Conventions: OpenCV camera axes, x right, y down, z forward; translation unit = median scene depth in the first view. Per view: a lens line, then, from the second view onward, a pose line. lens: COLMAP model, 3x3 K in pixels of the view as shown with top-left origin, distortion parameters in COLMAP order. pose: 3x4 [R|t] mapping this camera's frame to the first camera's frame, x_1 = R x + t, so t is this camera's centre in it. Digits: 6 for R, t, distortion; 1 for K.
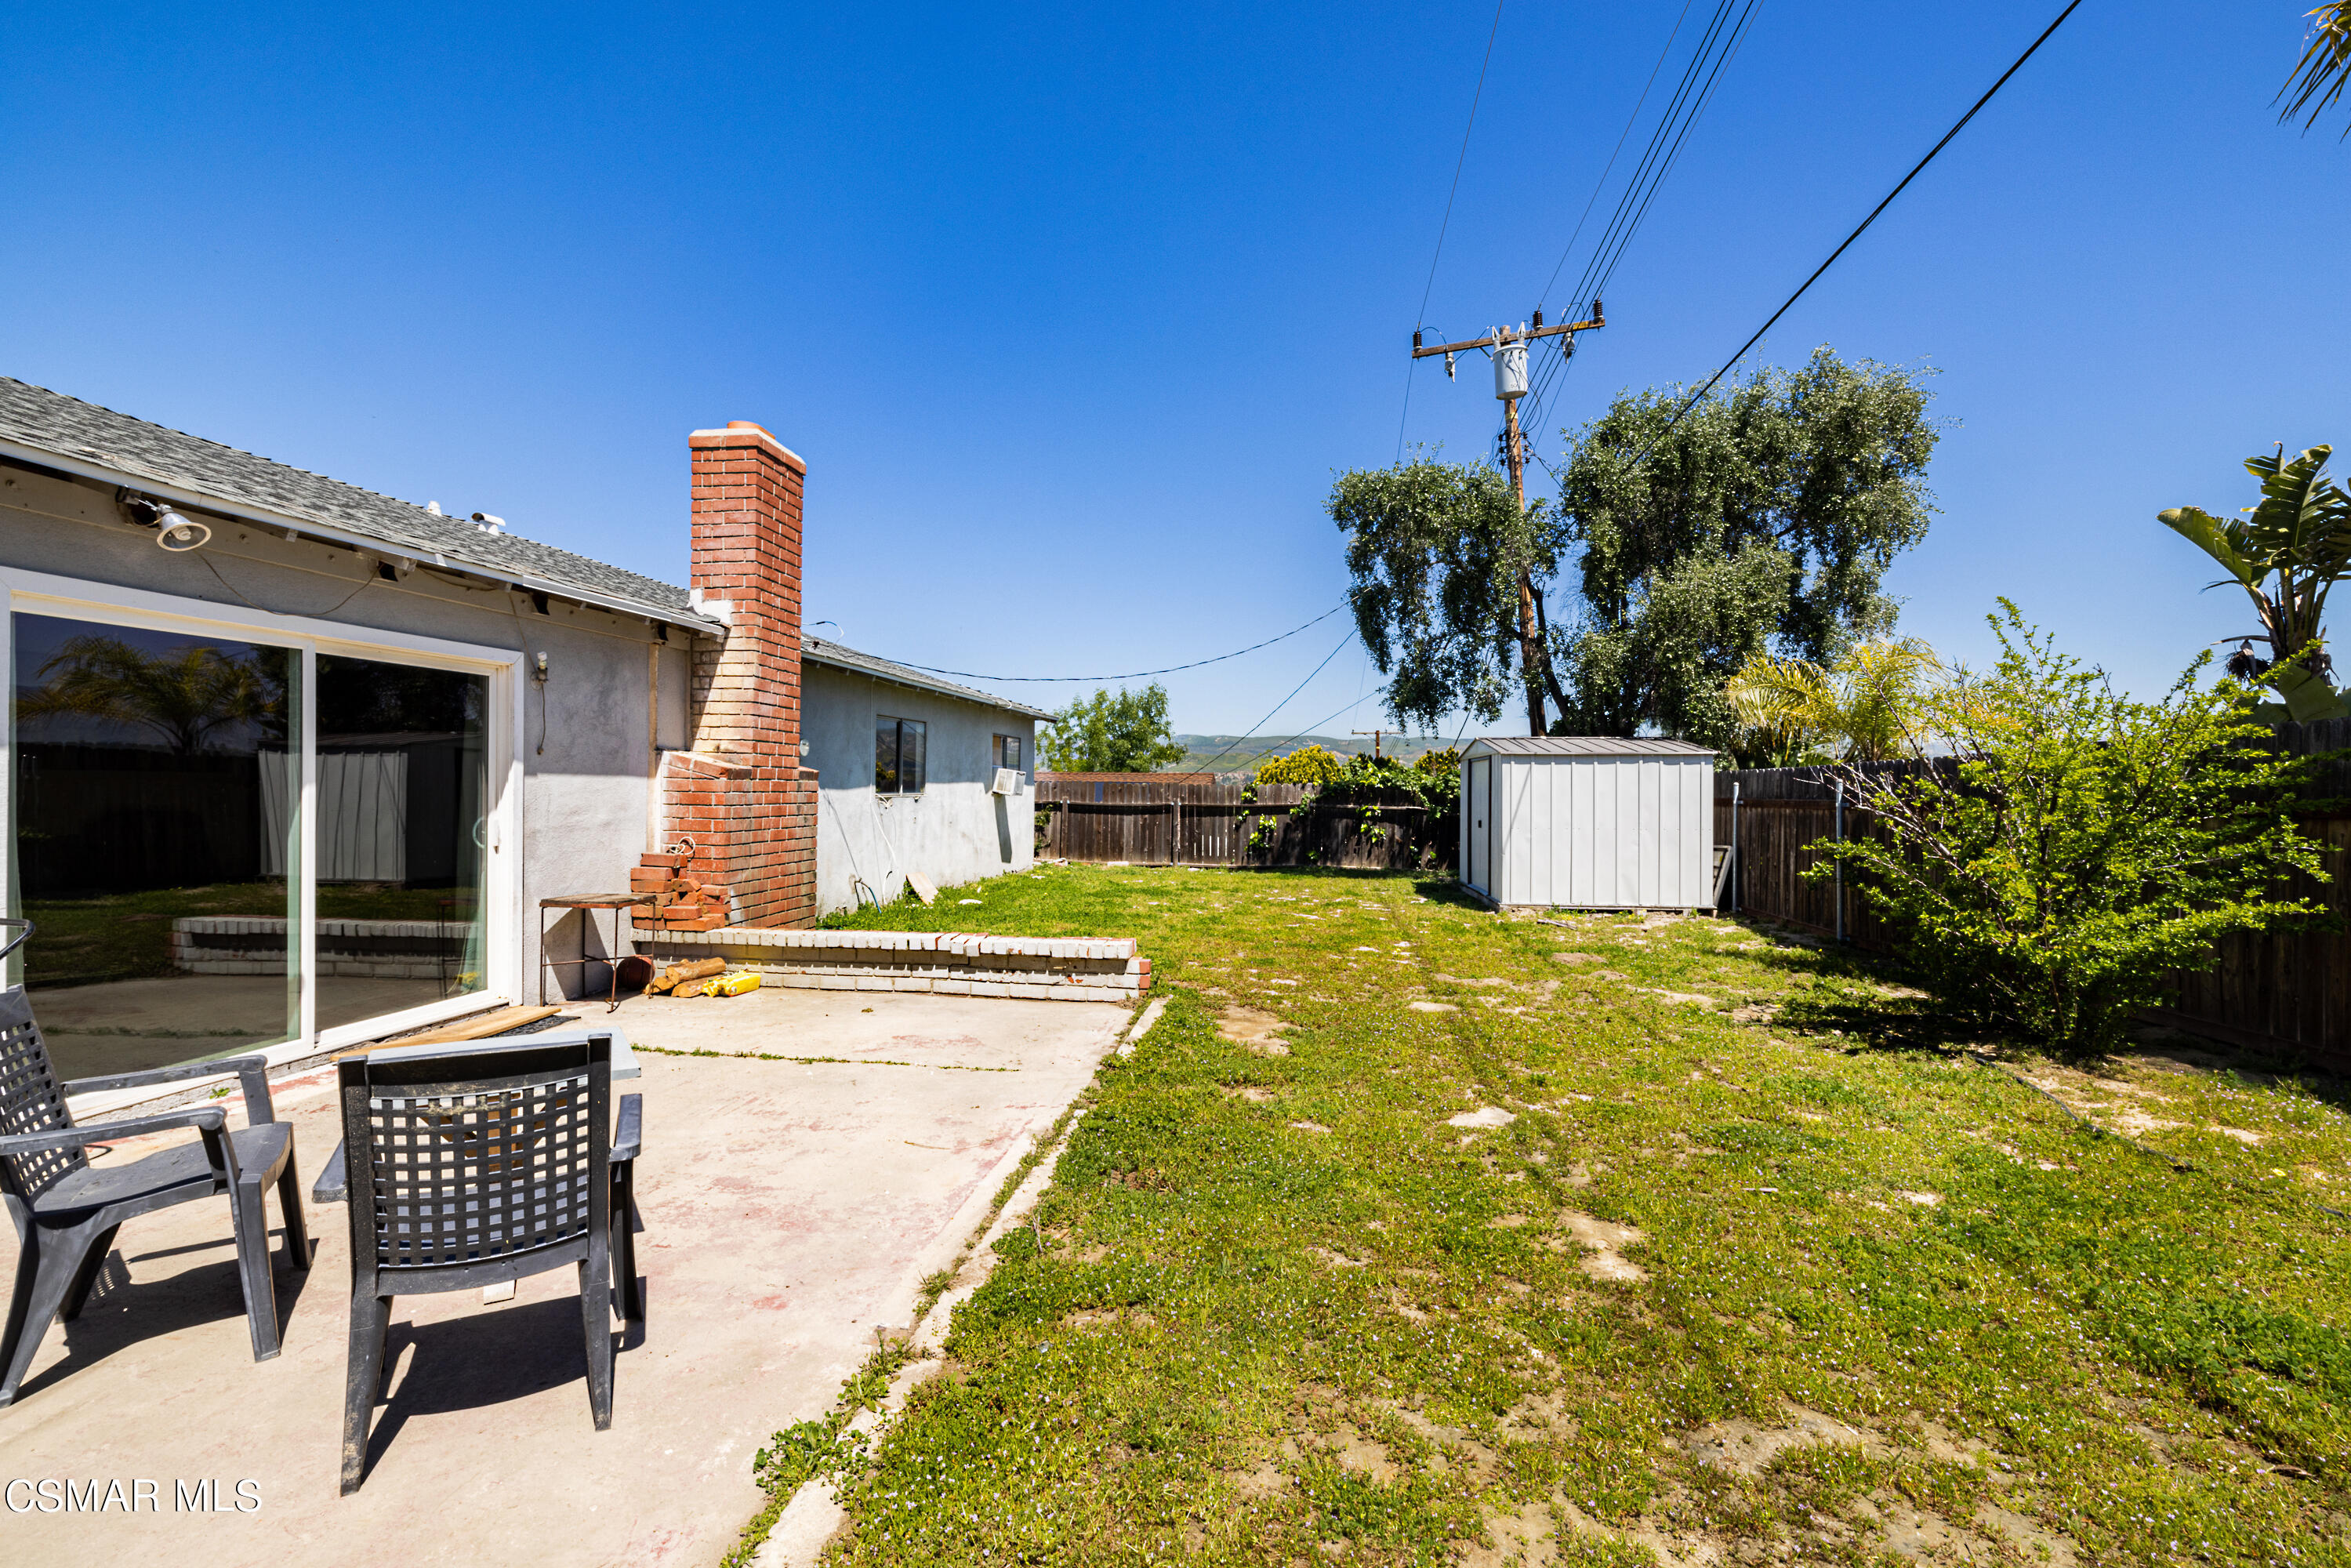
lens RADIAL K [[1039.1, 0, 1168.9], [0, 1039.1, 781.1], [0, 0, 1]] dist [0.001167, 0.000227]
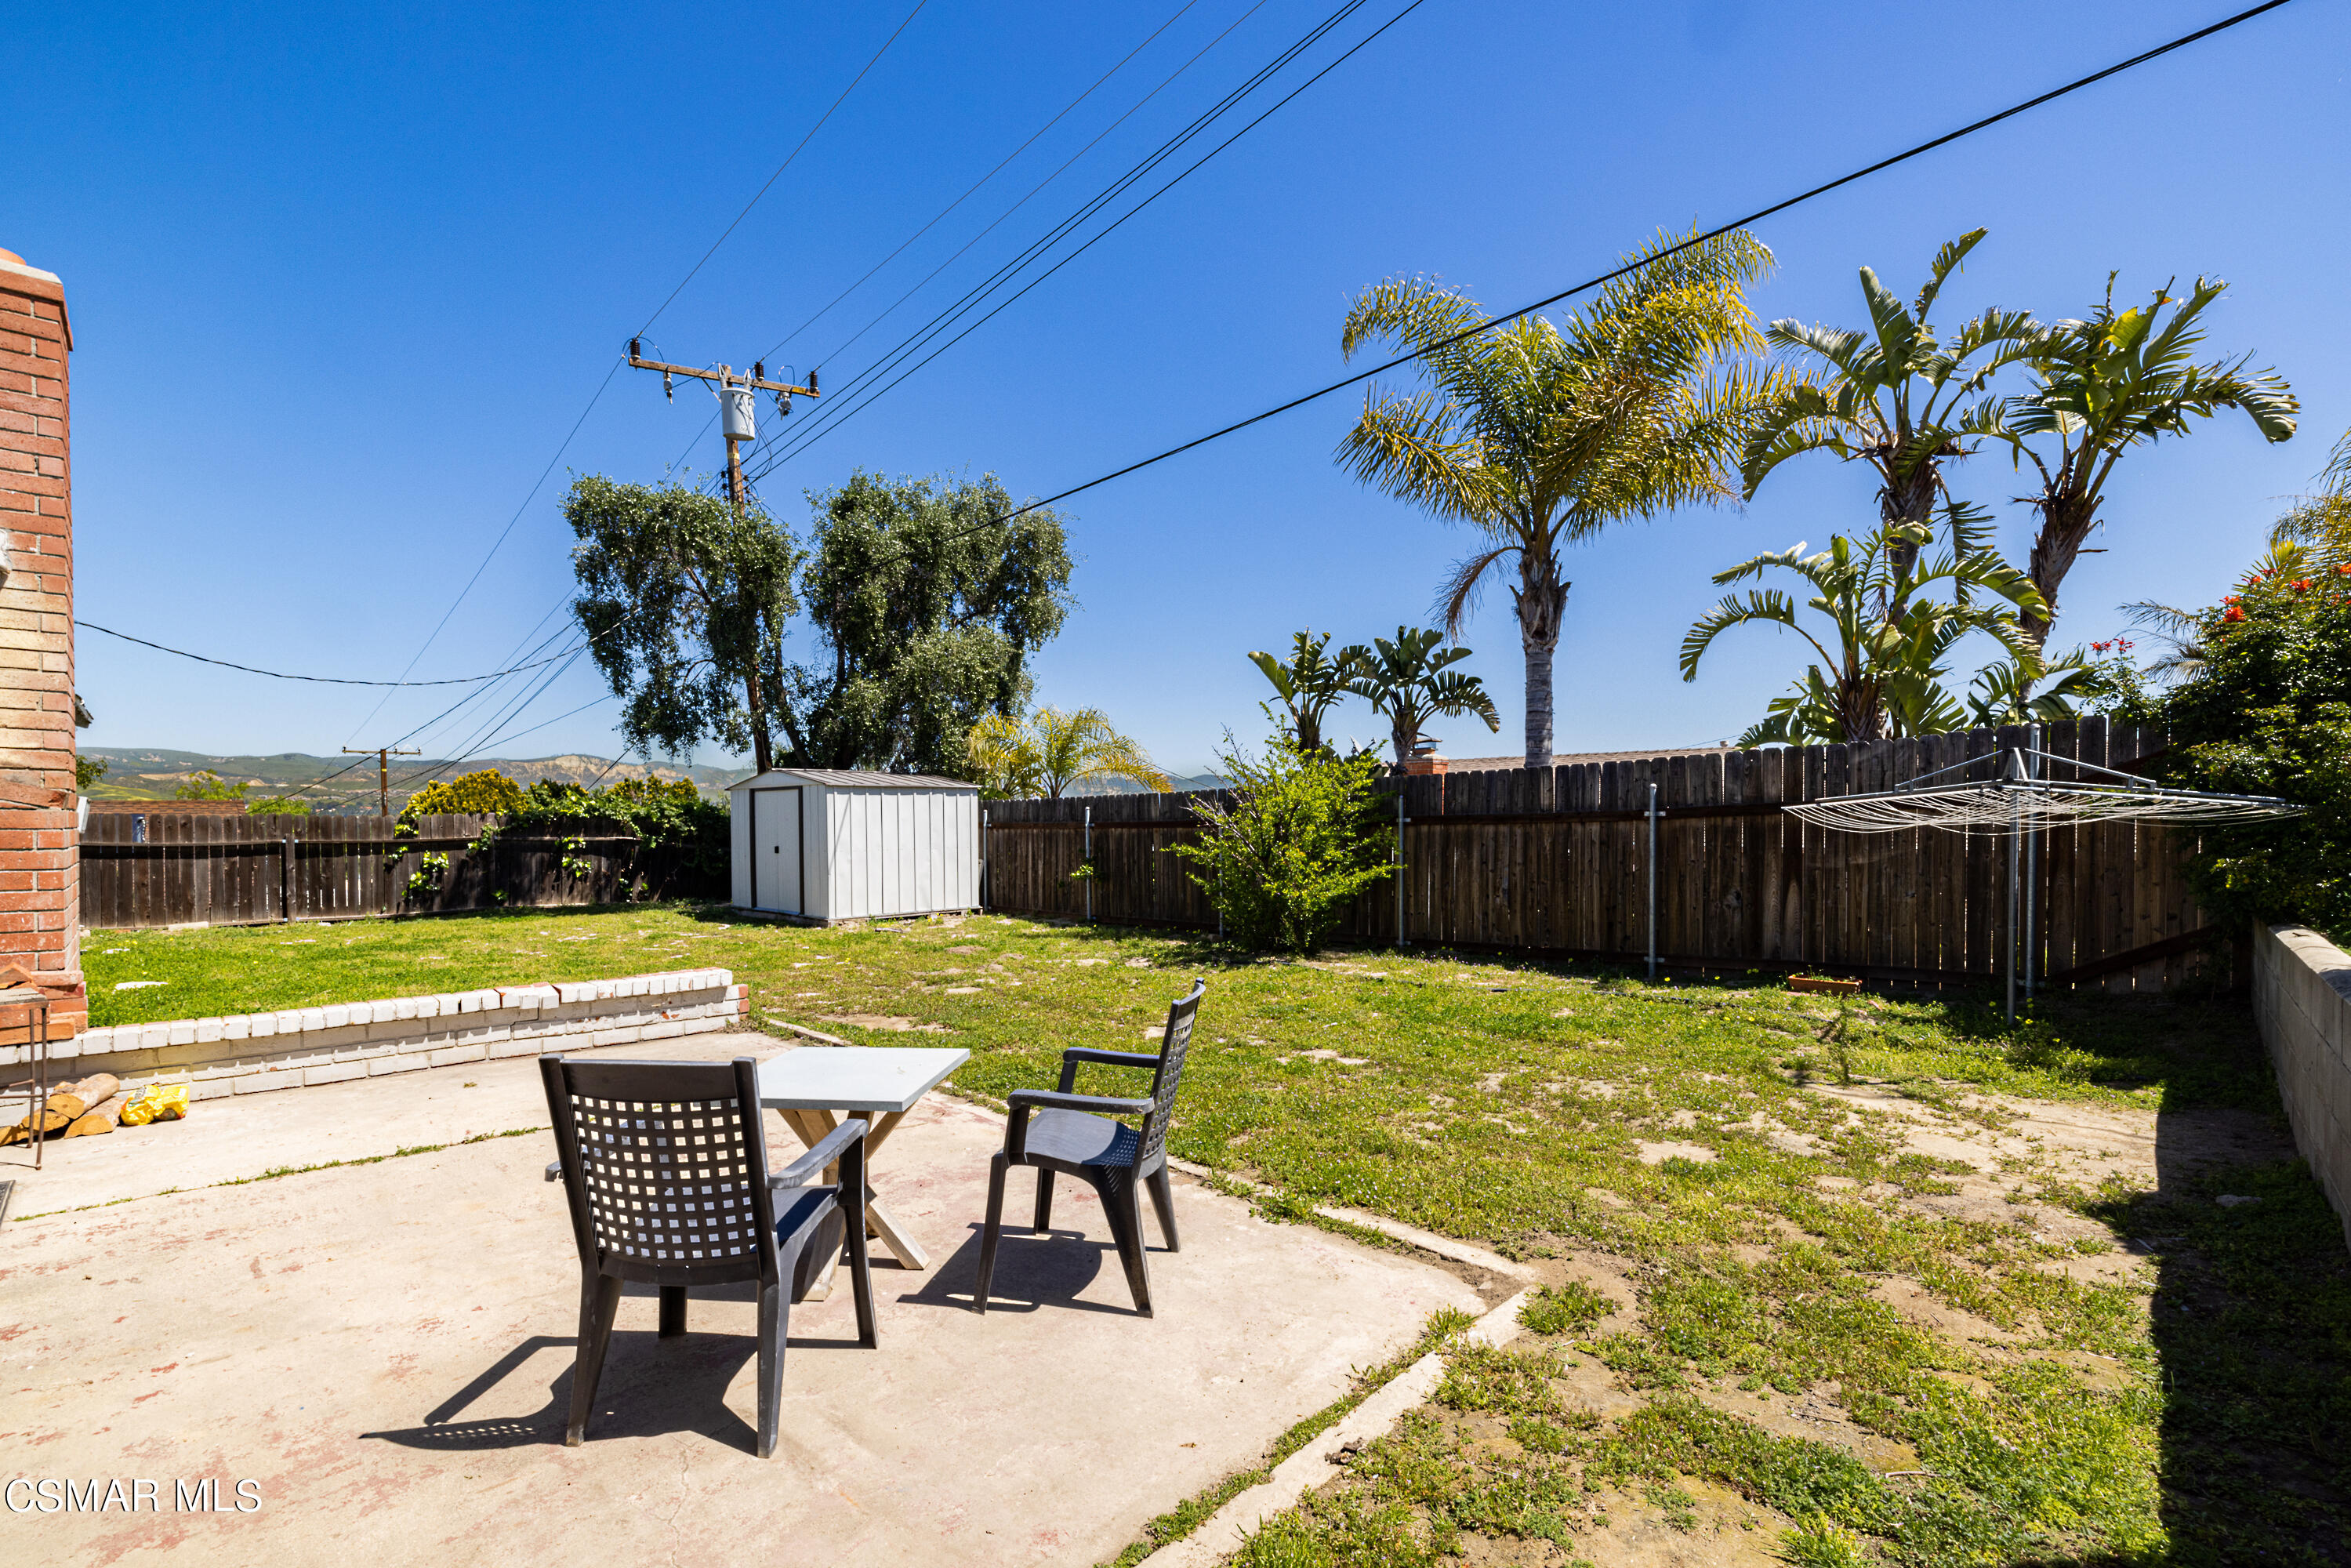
lens RADIAL K [[1023.6, 0, 1187.0], [0, 1023.6, 843.8], [0, 0, 1]] dist [0.000361, 0.000038]
pose [[0.612449, -0.029692, 0.789952, -0.228701], [0.003650, 0.999390, 0.034734, -0.000021], [-0.790502, -0.018390, 0.612184, 0.016328]]
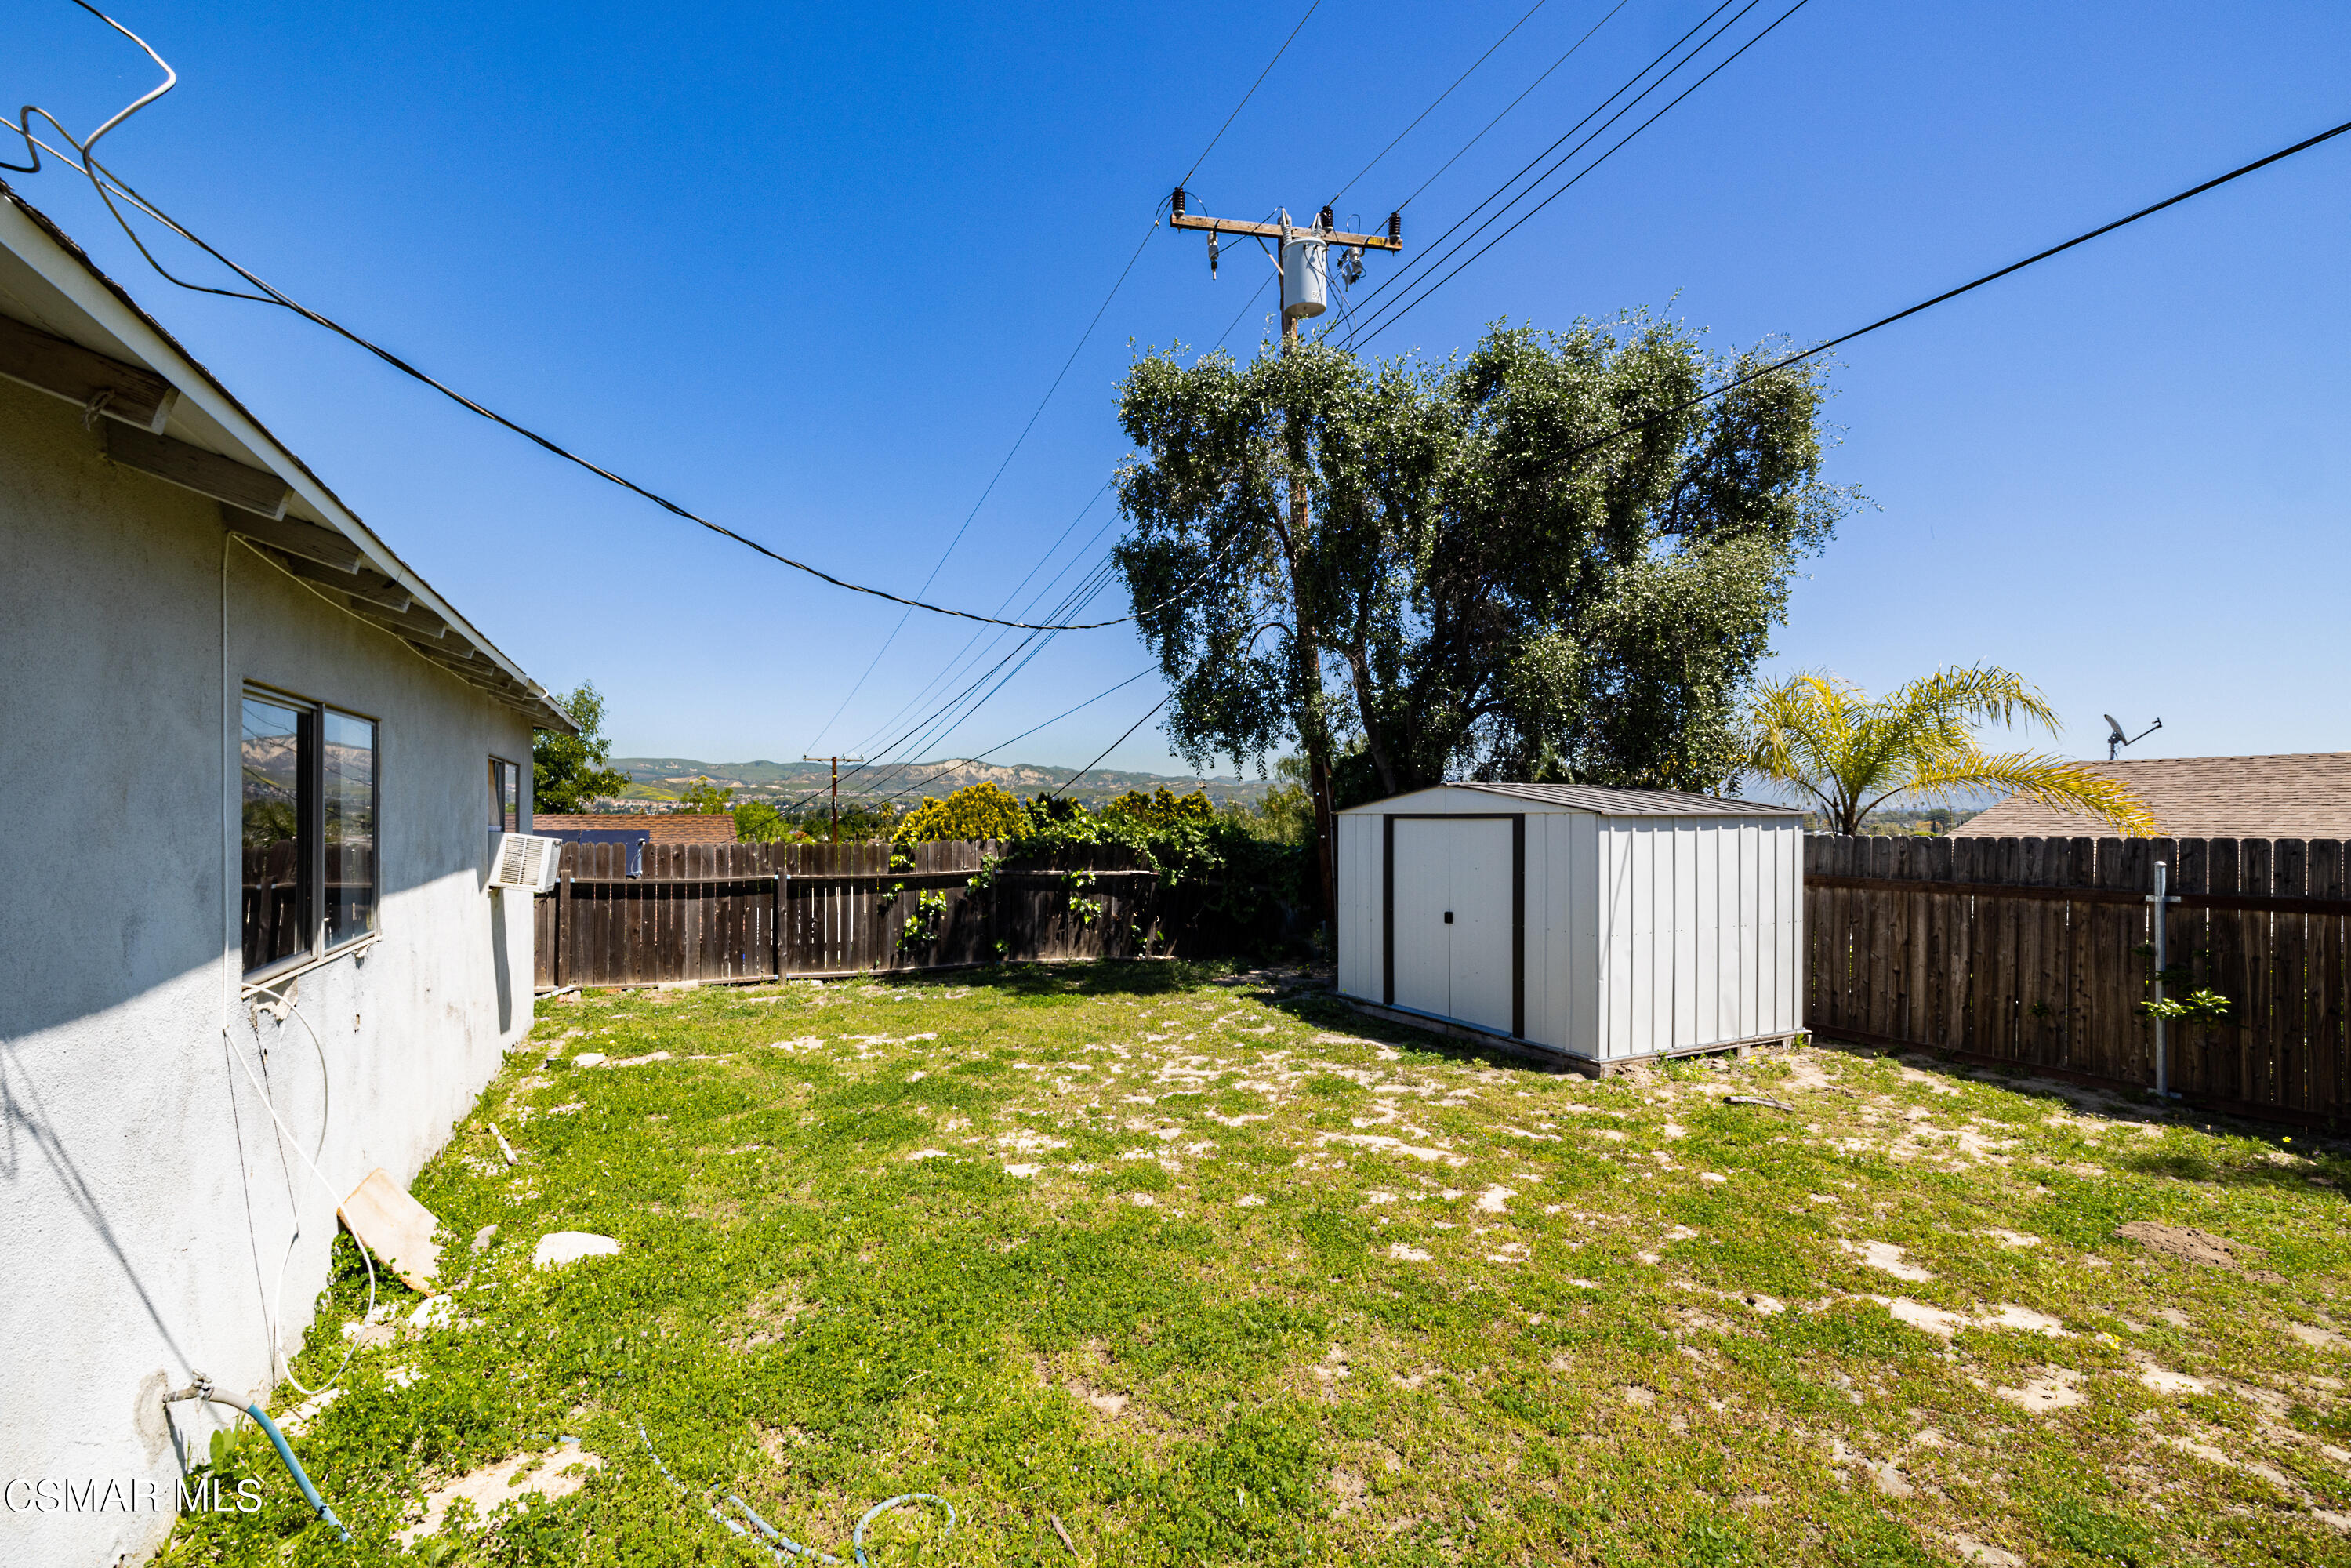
lens RADIAL K [[1038.1, 0, 1167.5], [0, 1038.1, 826.1], [0, 0, 1]] dist [-0.001684, -0.000166]
pose [[0.843175, -0.010683, 0.537533, -0.158722], [0.001513, 0.999846, 0.017498, -0.022287], [-0.537637, -0.013941, 0.843061, 0.460369]]
